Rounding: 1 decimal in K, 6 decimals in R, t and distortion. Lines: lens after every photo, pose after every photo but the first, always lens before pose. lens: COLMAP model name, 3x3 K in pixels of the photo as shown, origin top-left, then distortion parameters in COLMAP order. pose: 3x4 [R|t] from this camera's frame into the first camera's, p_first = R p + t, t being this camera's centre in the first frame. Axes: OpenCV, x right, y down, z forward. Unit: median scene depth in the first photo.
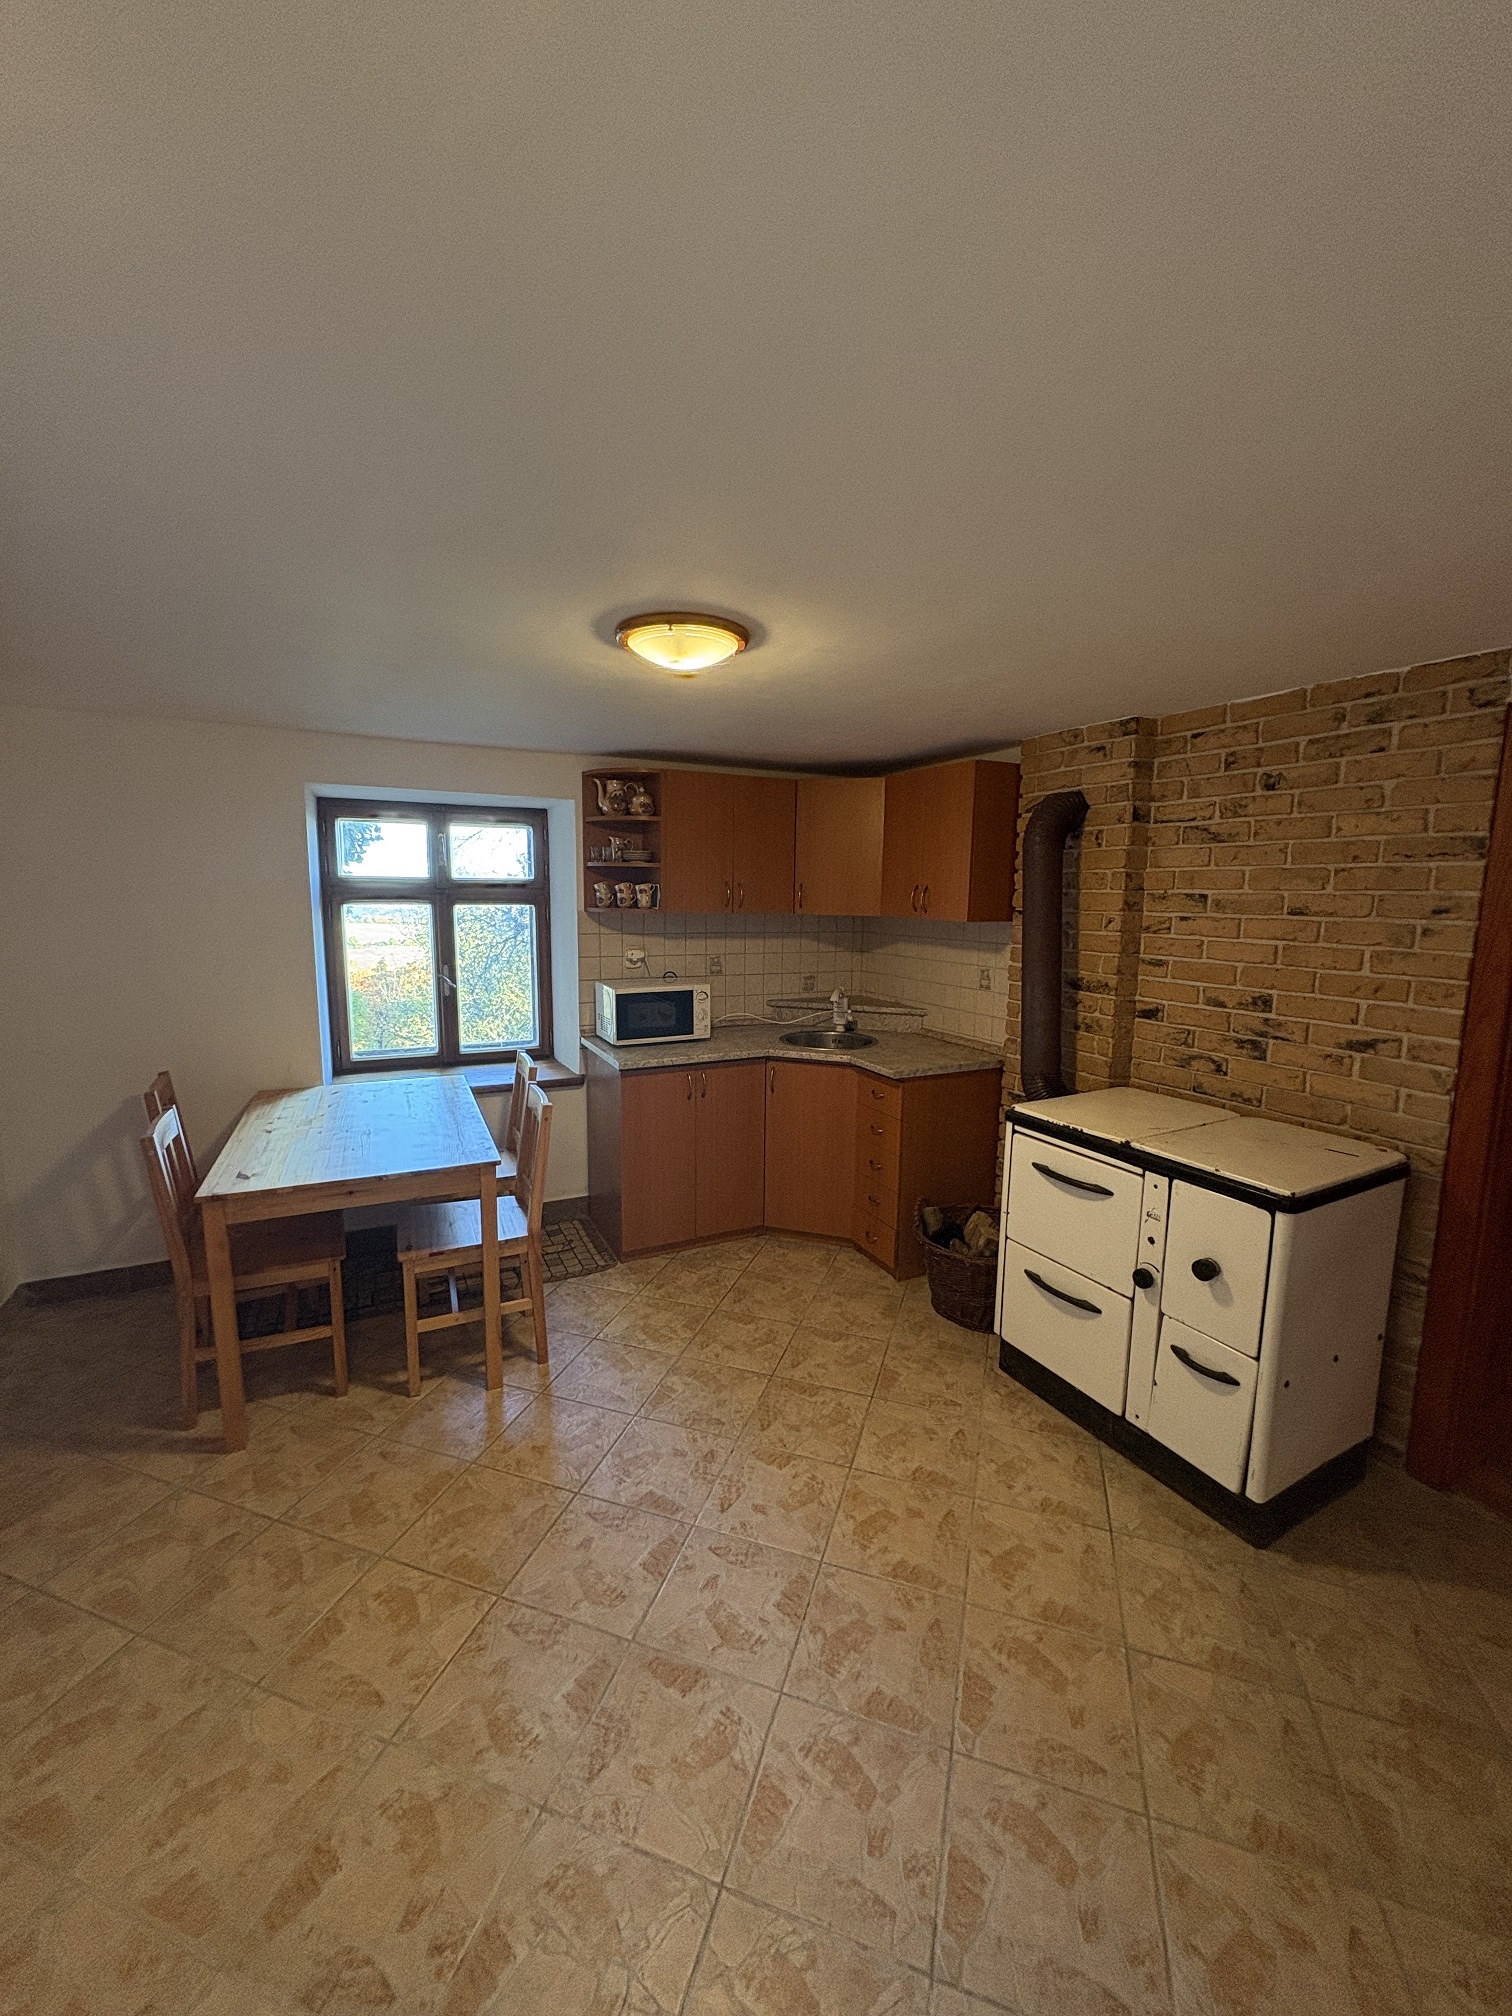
lens RADIAL K [[796.8, 0, 756.0], [0, 796.8, 1008.0], [0, 0, 1]] dist [-0.002181, 0.000731]
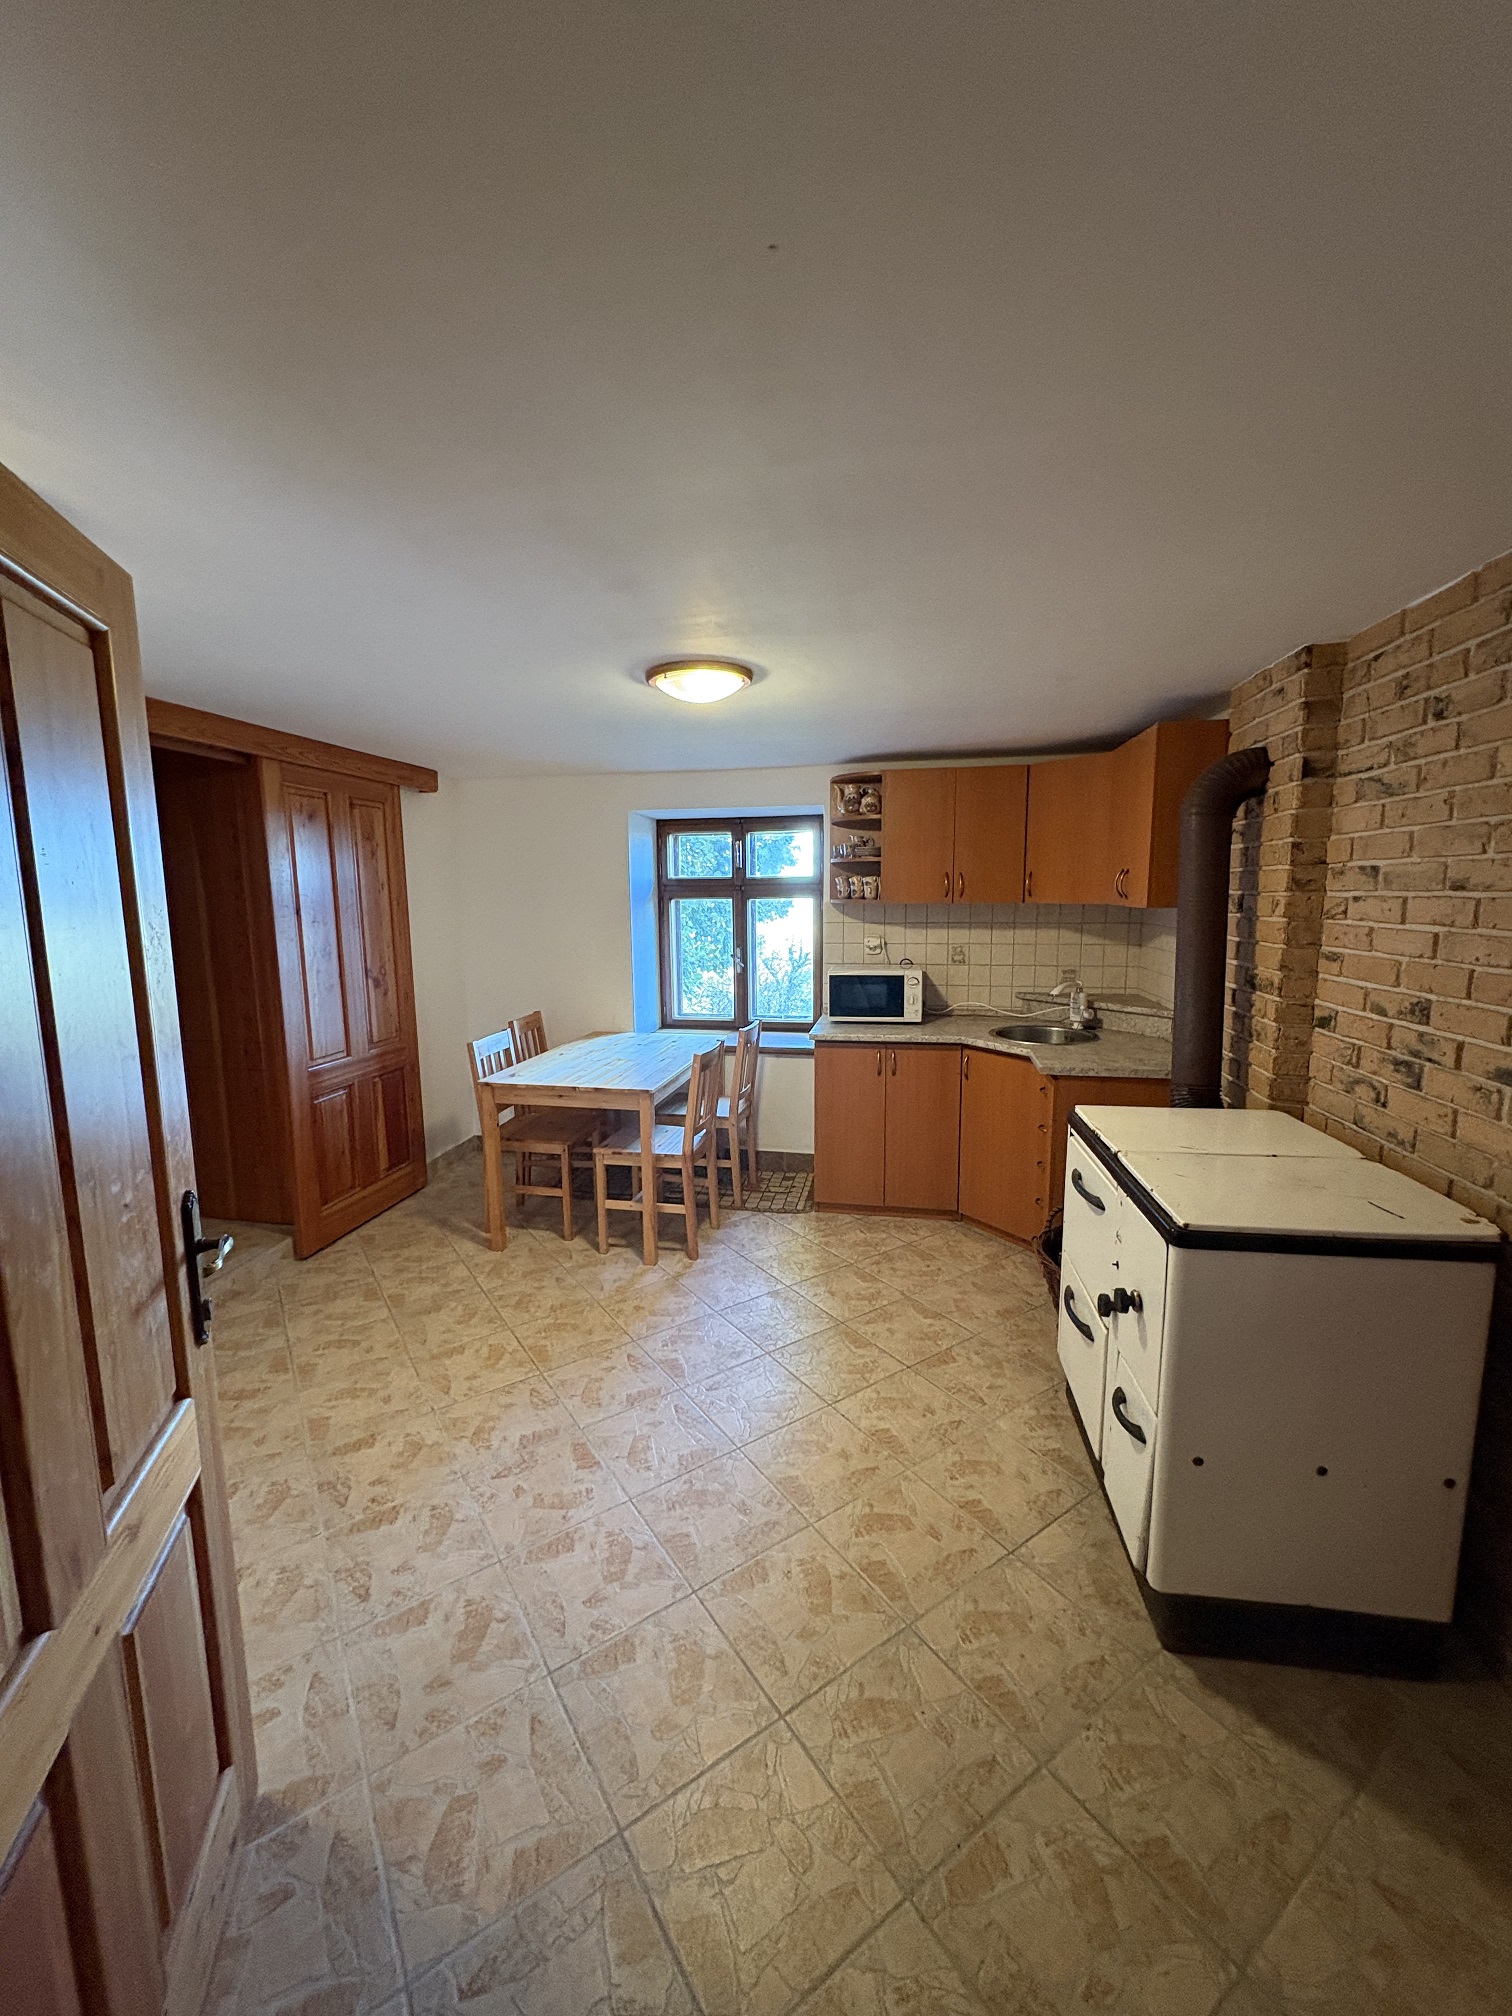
lens RADIAL K [[796.8, 0, 756.0], [0, 796.8, 1008.0], [0, 0, 1]] dist [-0.002181, 0.000731]
pose [[0.797904, 0.067907, -0.598947, 0.541208], [-0.067951, 0.997433, 0.022563, 0.014198], [0.598942, 0.022696, 0.800471, 0.043743]]
